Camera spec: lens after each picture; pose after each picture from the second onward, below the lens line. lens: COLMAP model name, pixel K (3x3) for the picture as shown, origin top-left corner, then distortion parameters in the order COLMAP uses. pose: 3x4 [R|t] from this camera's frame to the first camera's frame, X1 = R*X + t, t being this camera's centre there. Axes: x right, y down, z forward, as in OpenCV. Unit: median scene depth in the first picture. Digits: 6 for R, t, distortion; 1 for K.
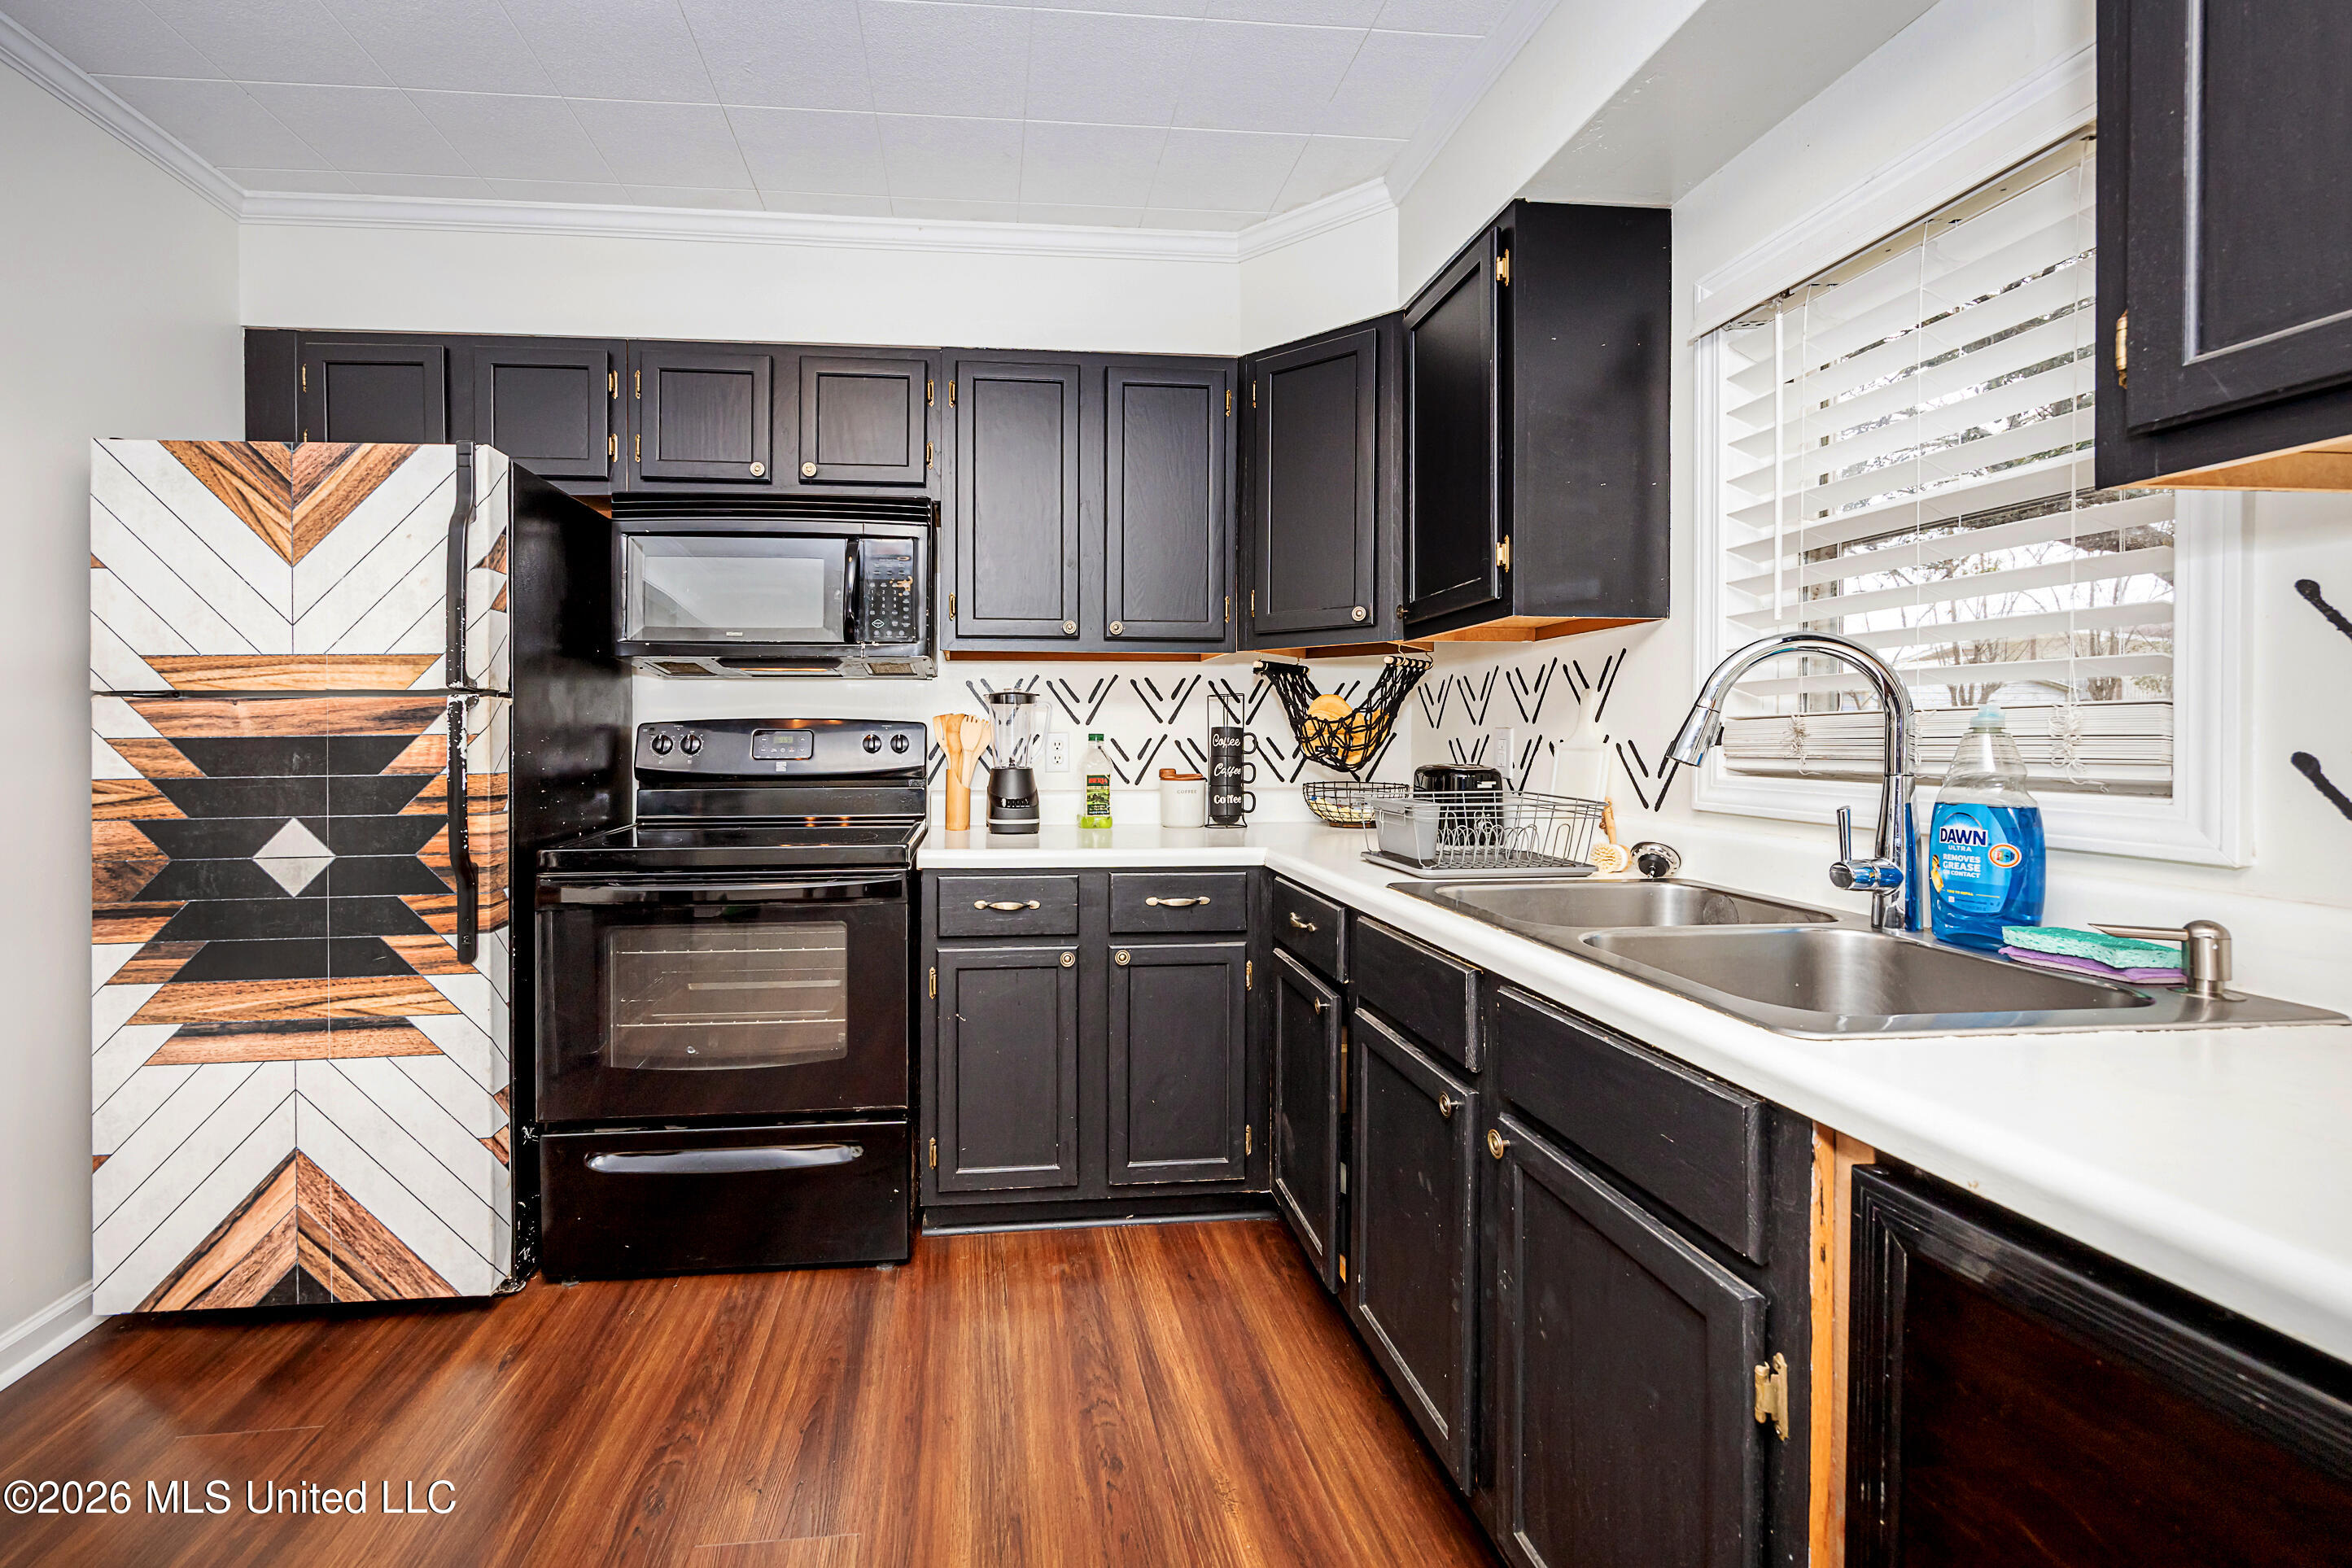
lens RADIAL K [[948.2, 0, 1072.0], [0, 948.2, 733.0], [0, 0, 1]] dist [-0.000459, -0.000009]
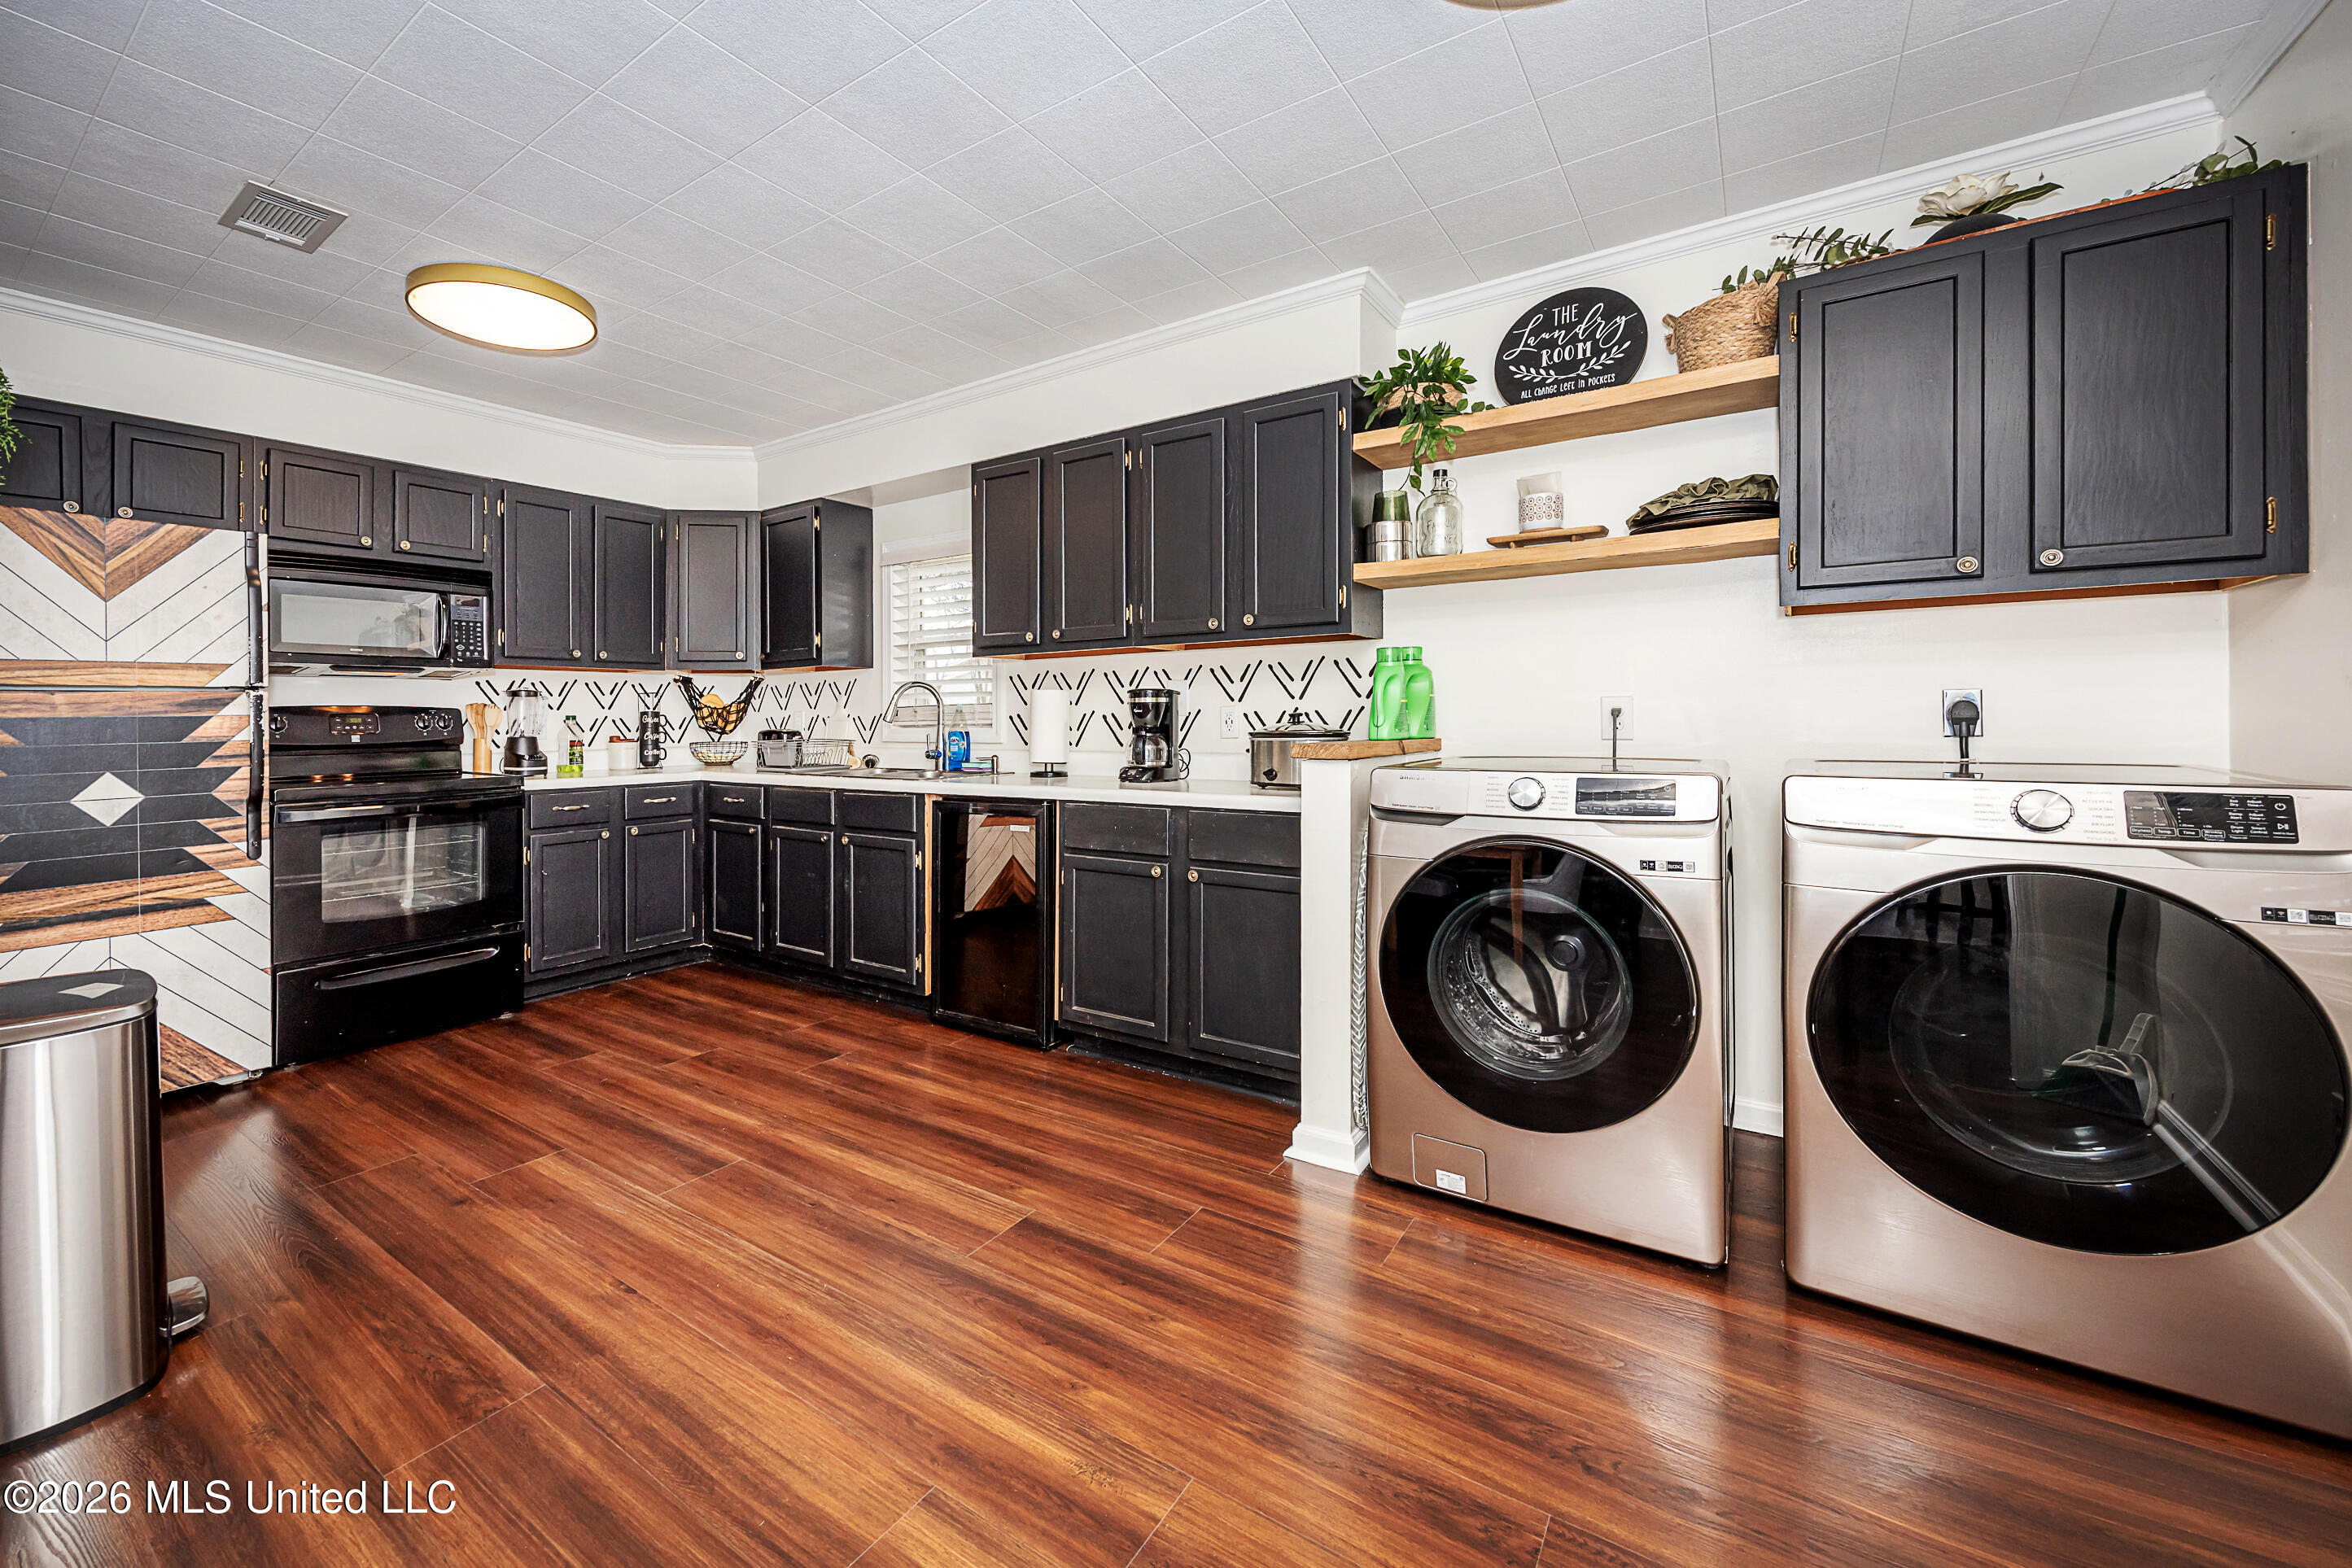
lens RADIAL K [[948.2, 0, 1072.0], [0, 948.2, 733.0], [0, 0, 1]] dist [-0.000459, -0.000009]
pose [[0.662363, -0.017625, 0.748975, -0.919316], [0.008035, 0.999833, 0.016423, 0.016353], [-0.749140, -0.004860, 0.662394, -1.082362]]
